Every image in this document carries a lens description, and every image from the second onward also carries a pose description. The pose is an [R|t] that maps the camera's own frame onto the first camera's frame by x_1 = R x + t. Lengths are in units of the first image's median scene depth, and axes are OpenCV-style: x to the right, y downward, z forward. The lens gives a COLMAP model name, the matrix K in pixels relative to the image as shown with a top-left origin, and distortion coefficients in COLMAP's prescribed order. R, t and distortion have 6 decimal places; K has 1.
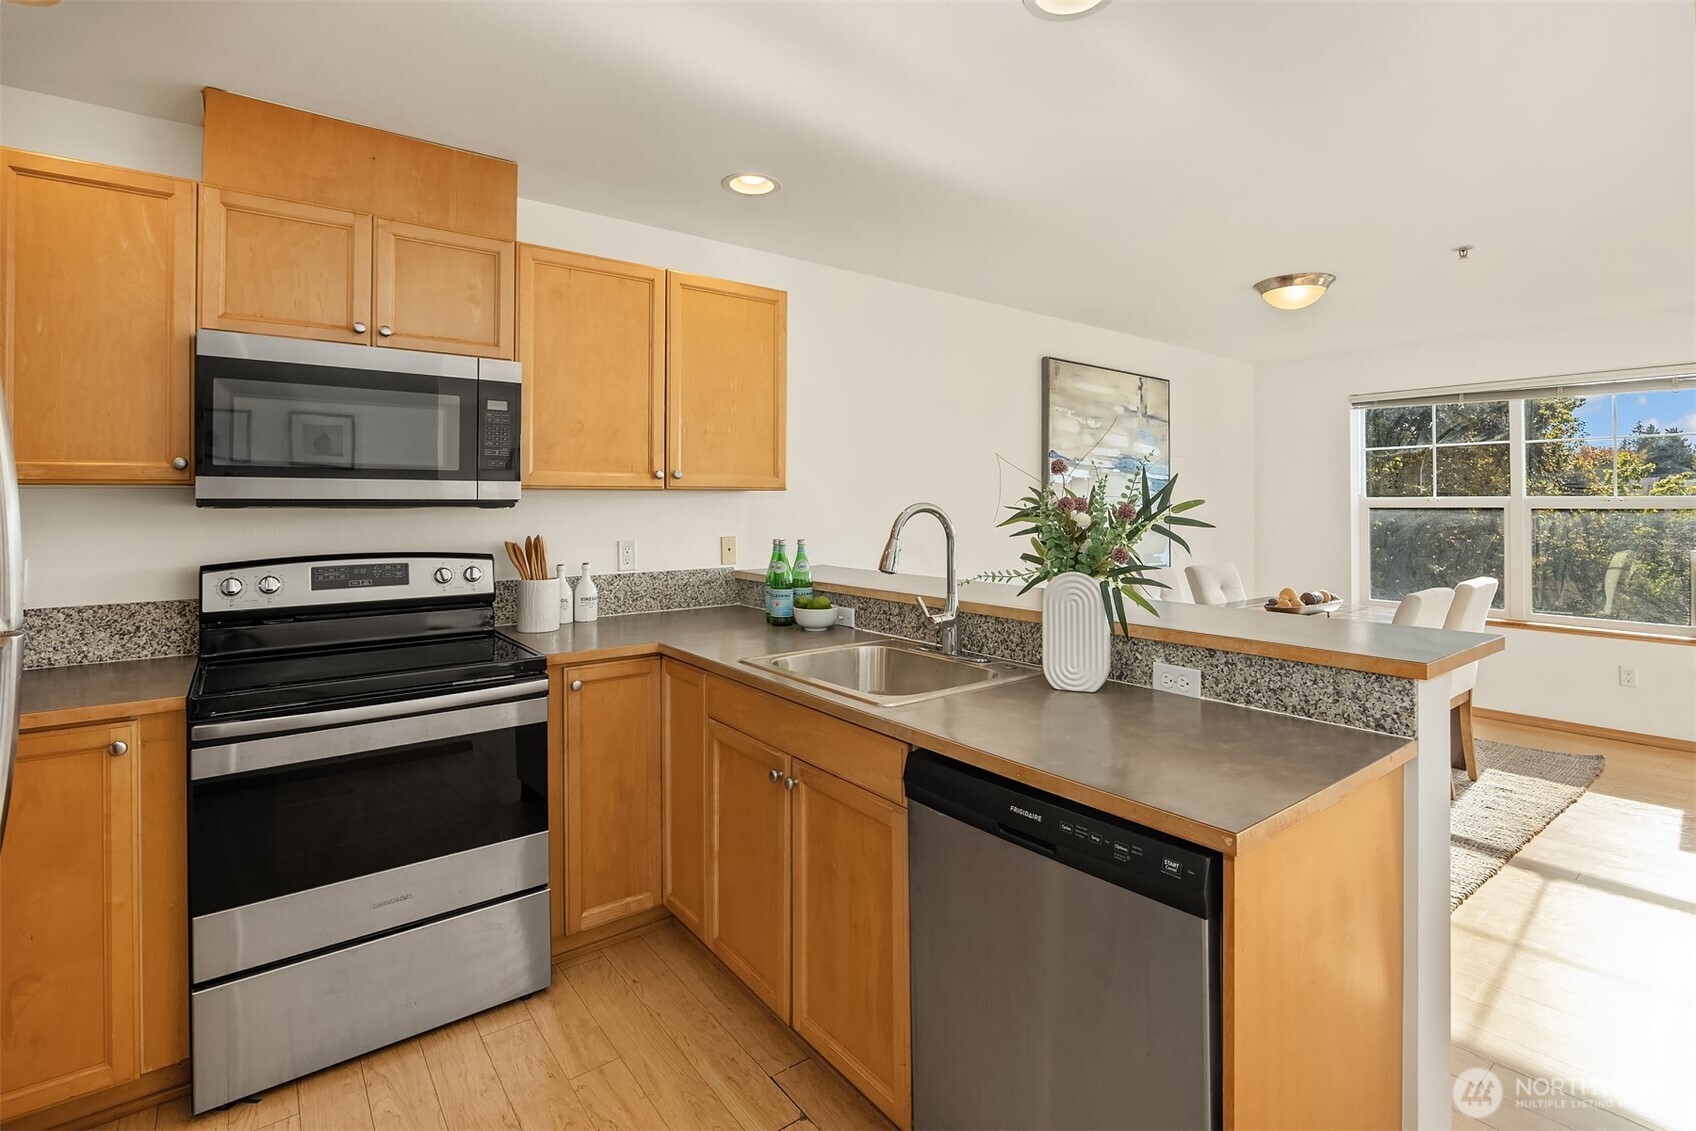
lens RADIAL K [[802.9, 0, 863.0], [0, 802.9, 493.0], [0, 0, 1]] dist [-0.011468, 0.001147]
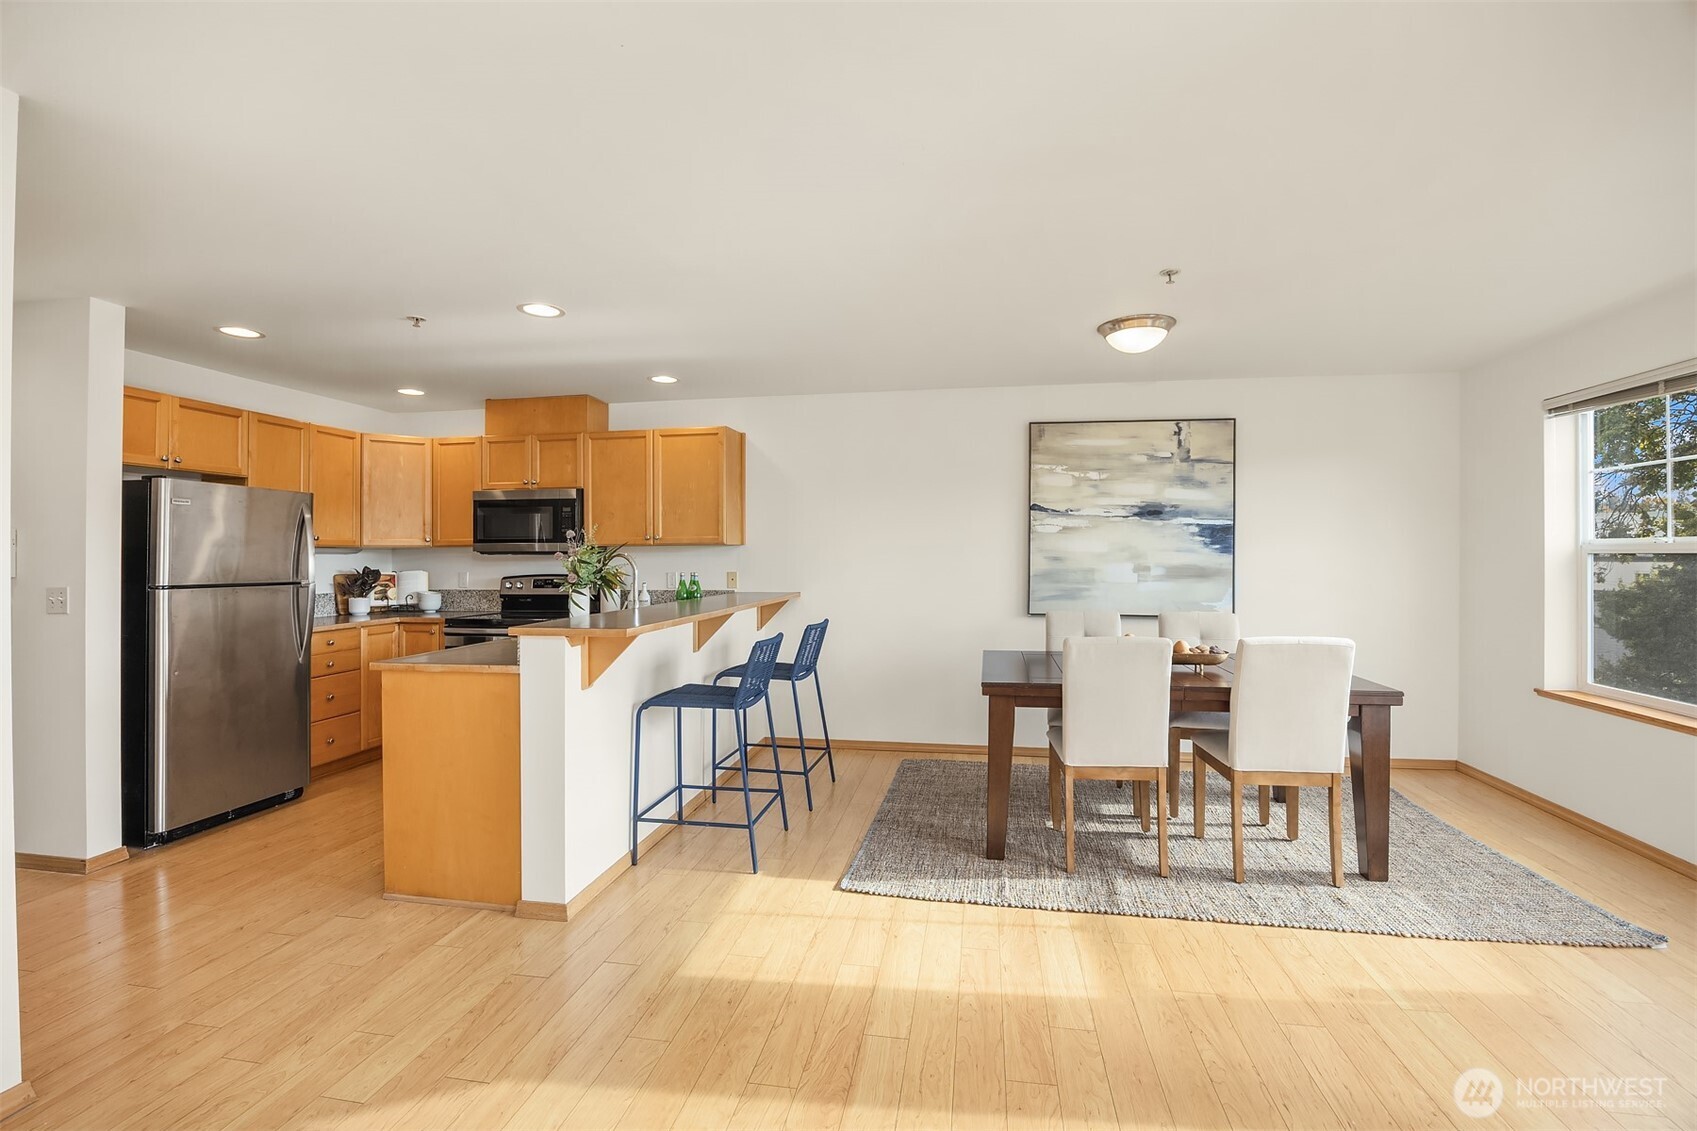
lens RADIAL K [[750.7, 0, 876.6], [0, 750.7, 545.7], [0, 0, 1]] dist [-0.018538, 0.000736]
pose [[0.675714, -0.008972, -0.737110, 1.277046], [0.014165, 0.999899, 0.000814, 0.003018], [0.737028, -0.010991, 0.675773, 0.169904]]
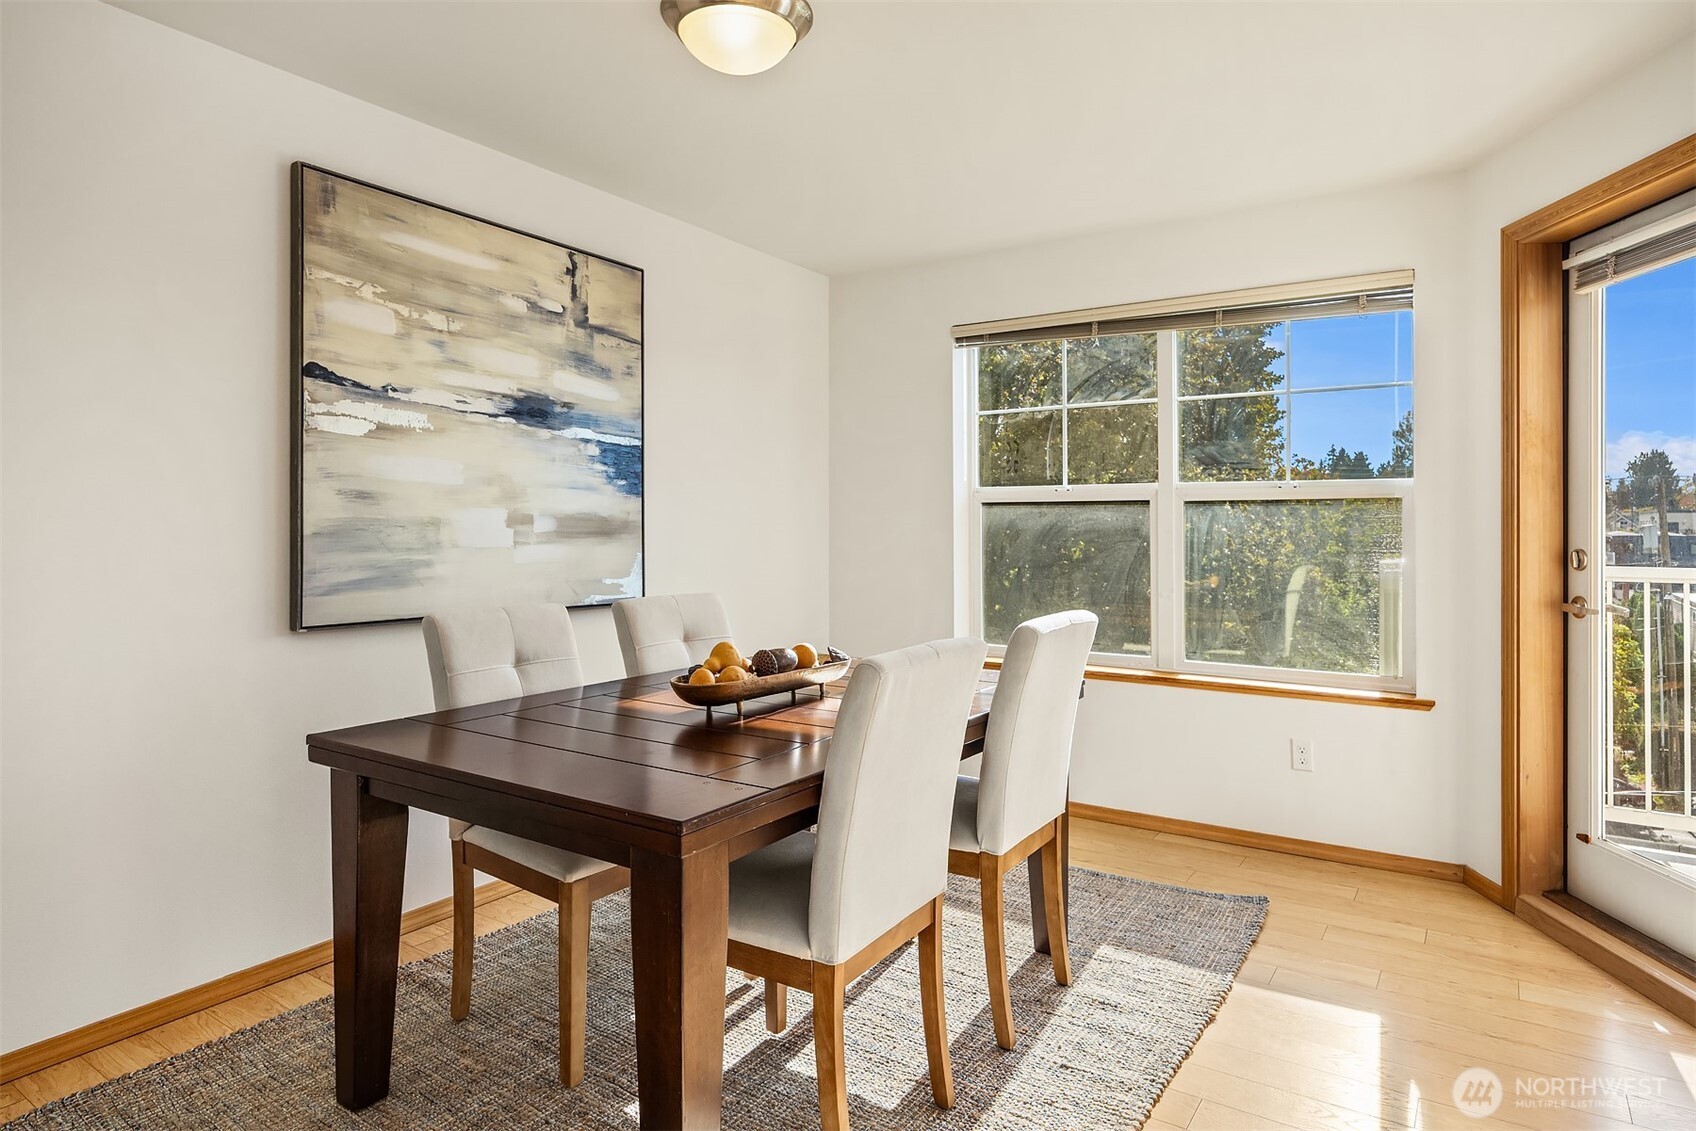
lens RADIAL K [[975.7, 0, 841.6], [0, 975.7, 526.1], [0, 0, 1]] dist [0.003703, -0.003734]
pose [[0.952118, 0.000338, 0.305729, 0.525814], [-0.004624, 0.999901, 0.013294, 0.050296], [-0.305694, -0.014071, 0.952026, 0.522250]]
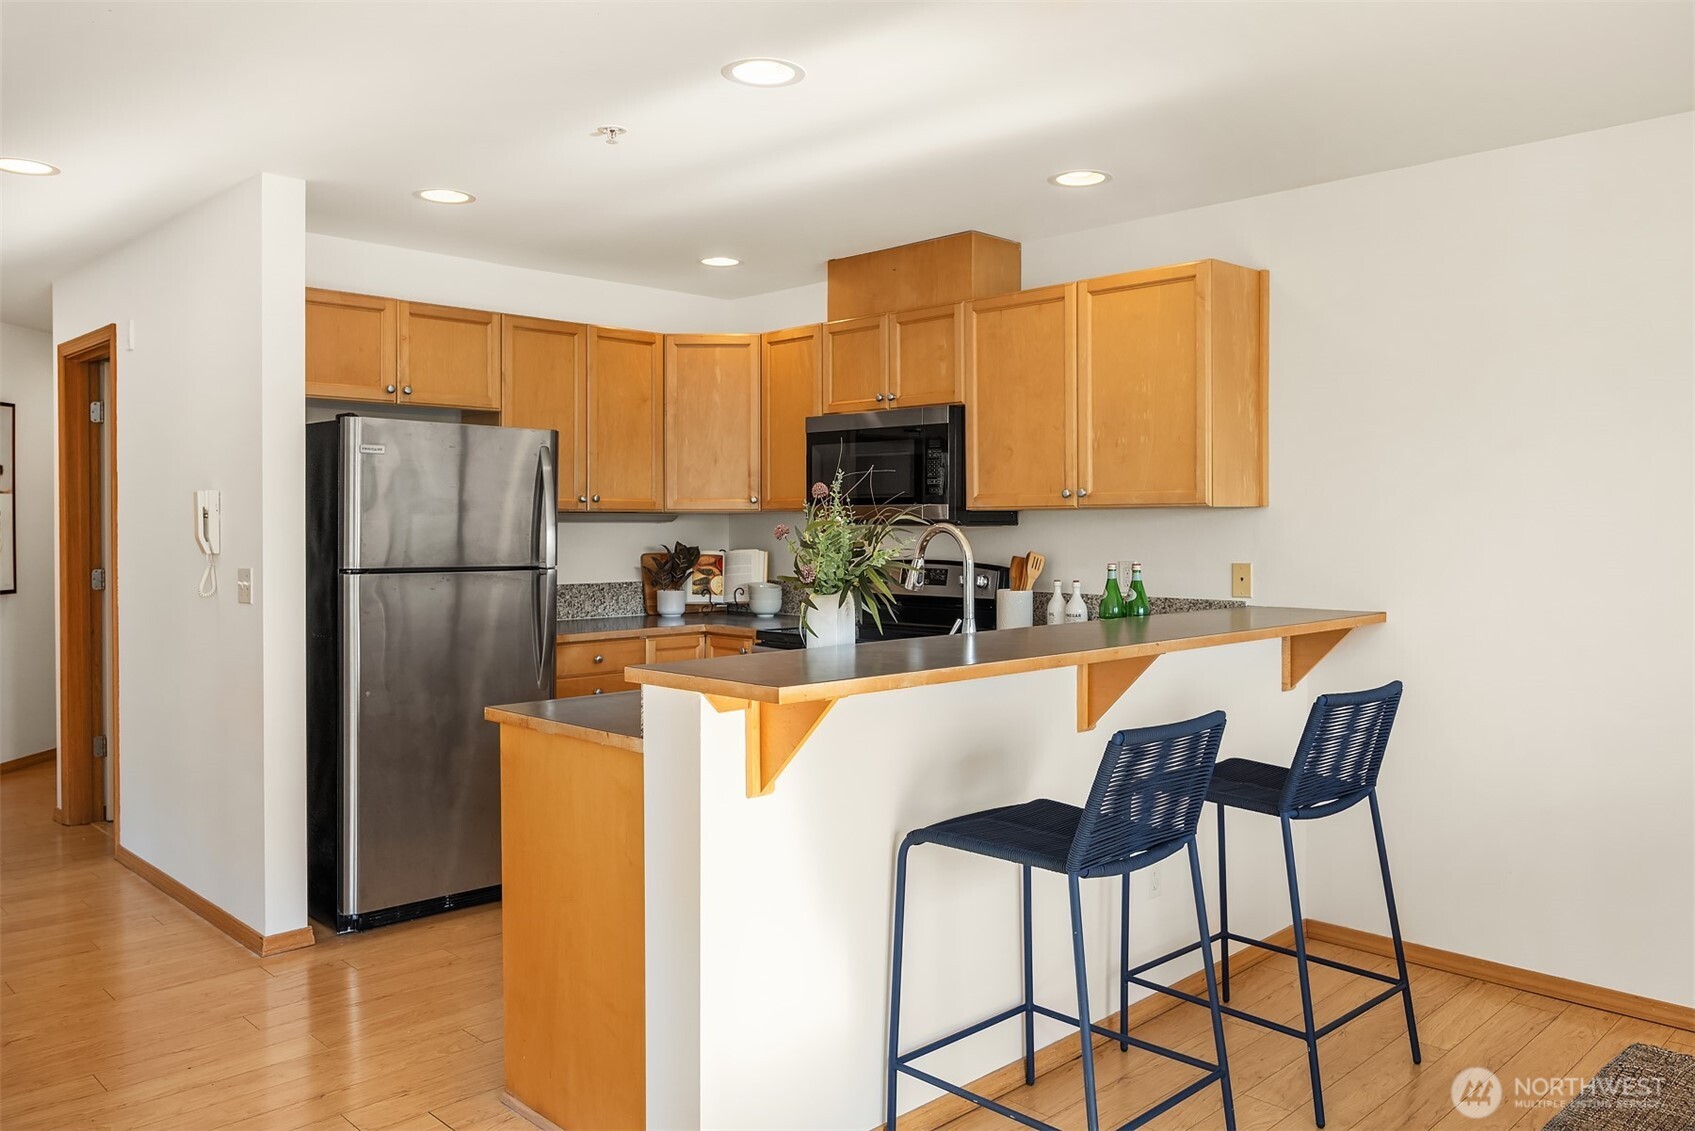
lens RADIAL K [[1295.1, 0, 855.8], [0, 1295.1, 532.6], [0, 0, 1]] dist [-0.007651, -0.009978]
pose [[0.106495, 0.010929, -0.994253, 1.161657], [0.015061, 0.999807, 0.012603, 0.001466], [0.994199, -0.016317, 0.106309, 0.506659]]
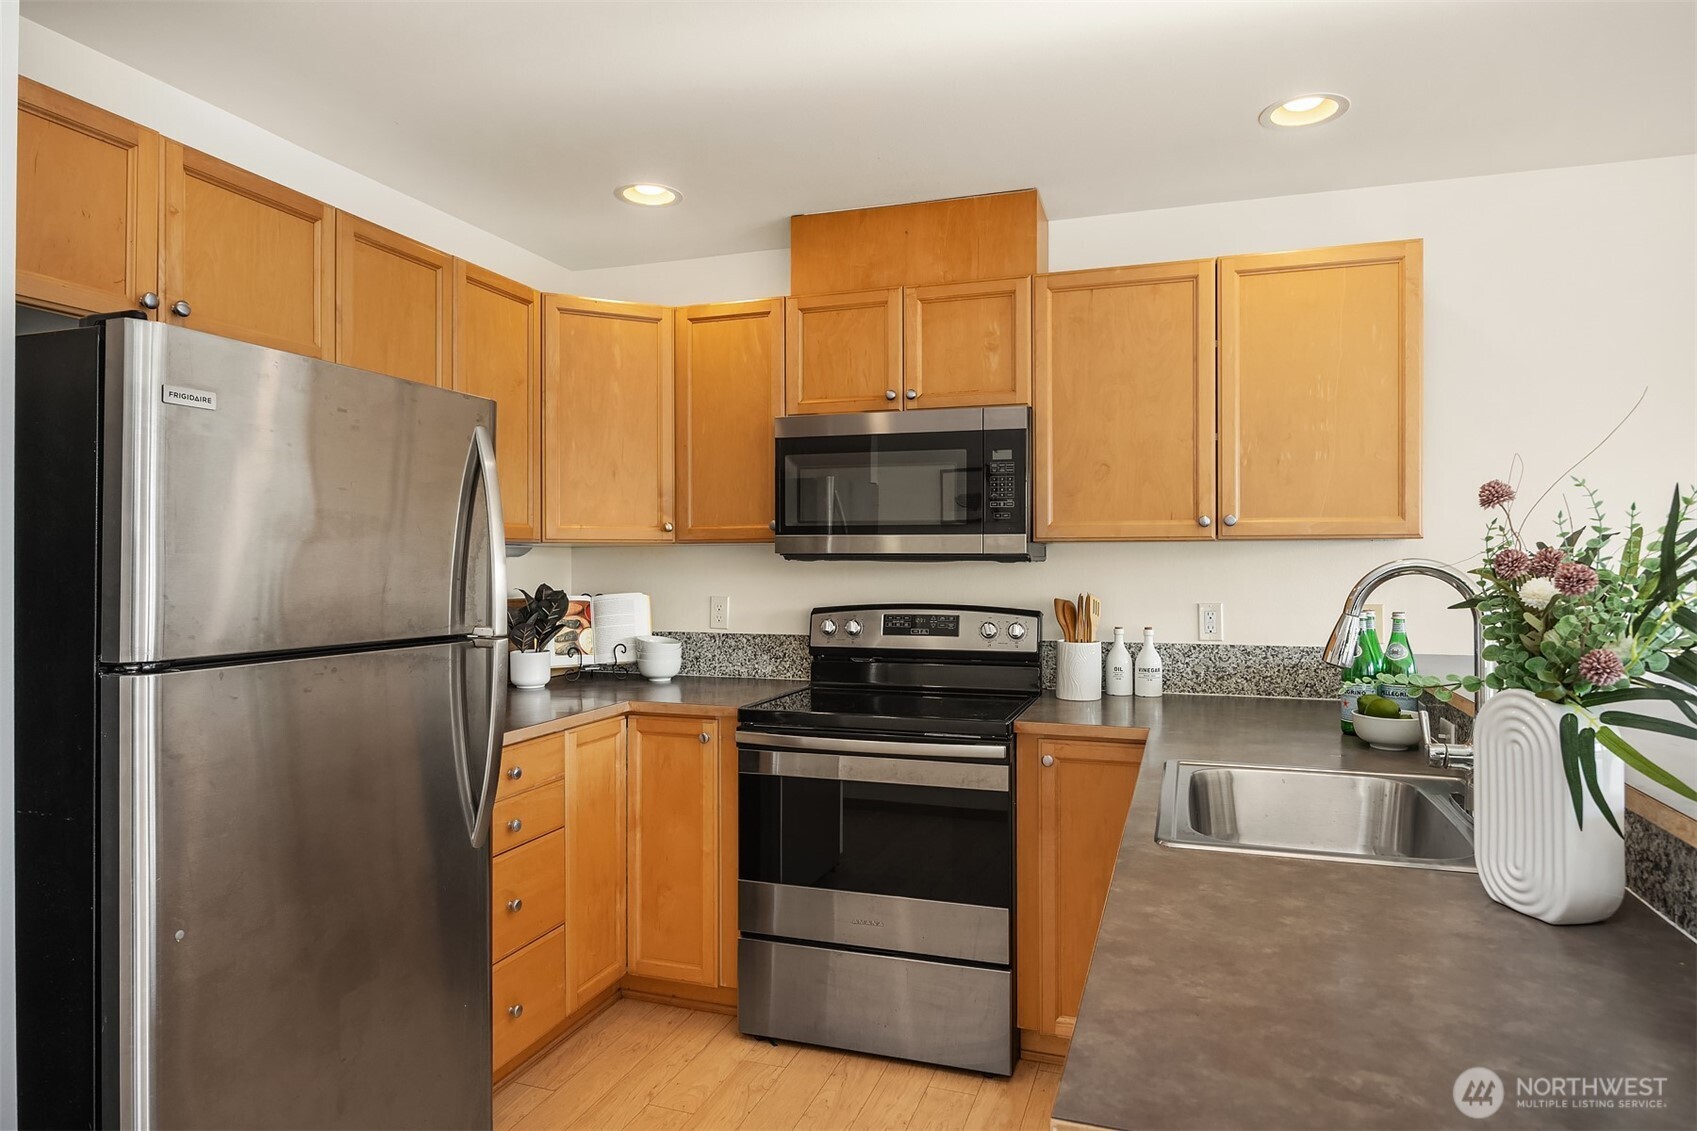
lens RADIAL K [[1000.3, 0, 857.3], [0, 1000.3, 554.2], [0, 0, 1]] dist [-0.005439, 0.000645]
pose [[0.547602, 0.000866, -0.836739, 0.339922], [0.010859, 0.999908, 0.008141, -0.001947], [0.836669, -0.013544, 0.547542, 0.154742]]
